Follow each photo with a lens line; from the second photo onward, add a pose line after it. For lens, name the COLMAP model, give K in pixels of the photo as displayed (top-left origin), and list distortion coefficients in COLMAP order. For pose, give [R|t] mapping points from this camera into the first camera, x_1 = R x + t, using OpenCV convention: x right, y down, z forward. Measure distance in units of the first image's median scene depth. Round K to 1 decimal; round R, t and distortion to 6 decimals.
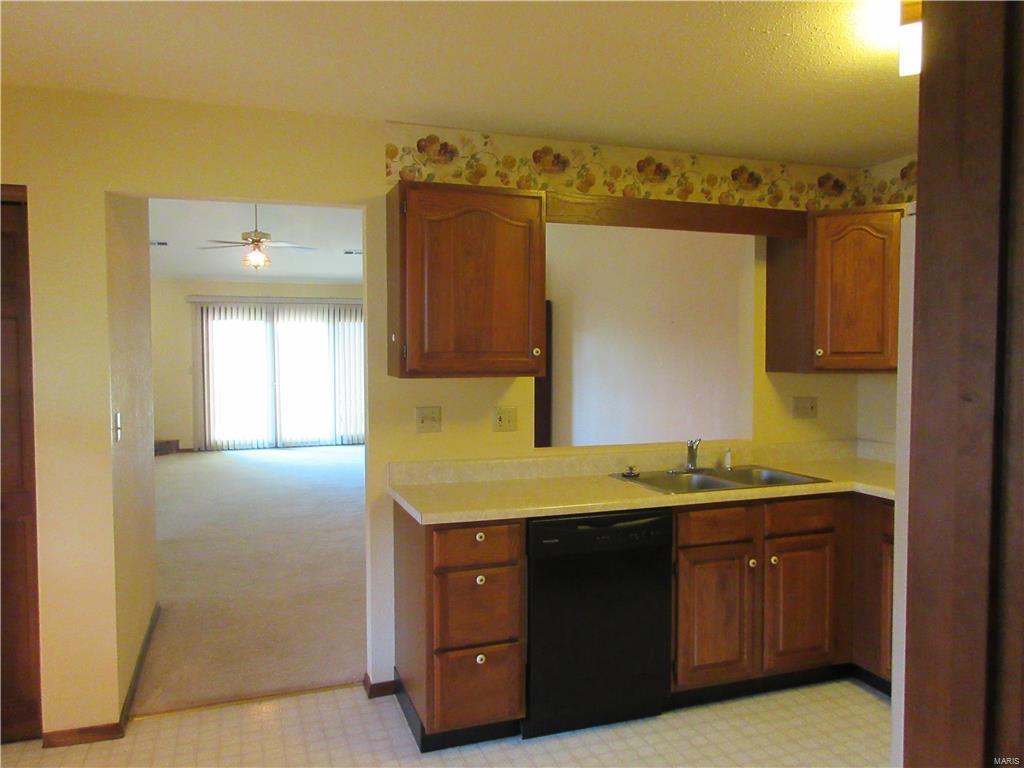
lens RADIAL K [[755.1, 0, 512.0], [0, 755.1, 384.0], [0, 0, 1]] dist [-0.001701, -0.000840]
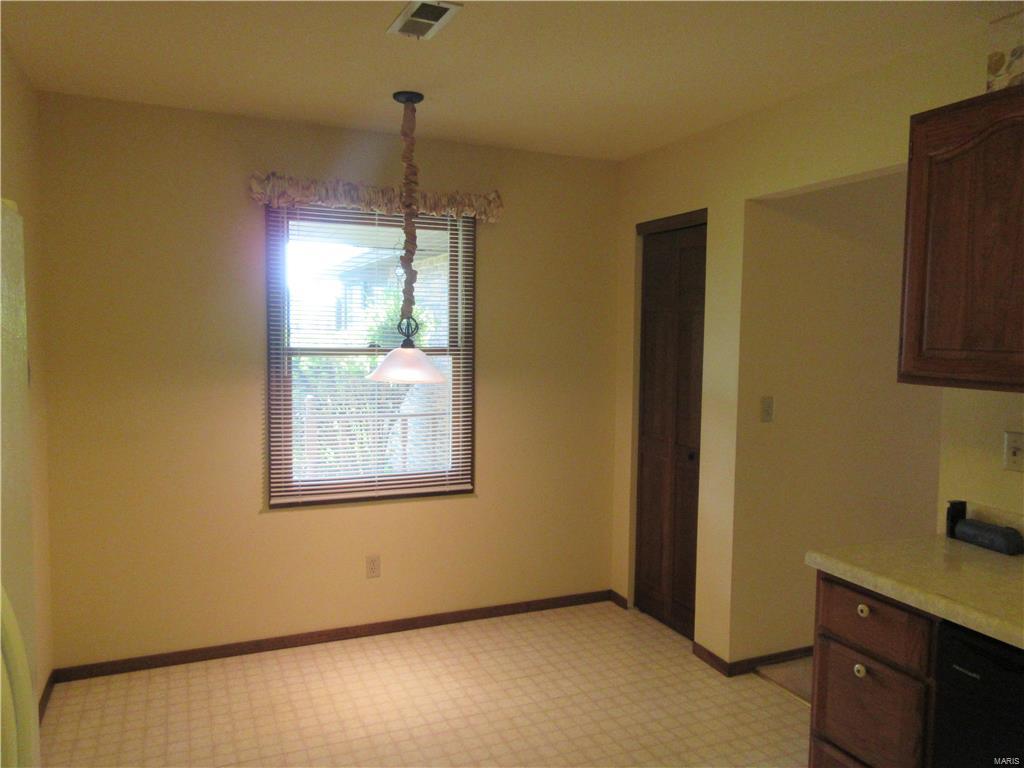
lens RADIAL K [[760.4, 0, 512.0], [0, 760.4, 384.0], [0, 0, 1]] dist [0.003773, 0.002320]
pose [[0.068041, 0.071228, -0.995137, 0.595752], [-0.059057, 0.995987, 0.067251, -0.035501], [0.995933, 0.054194, 0.071975, 0.574905]]
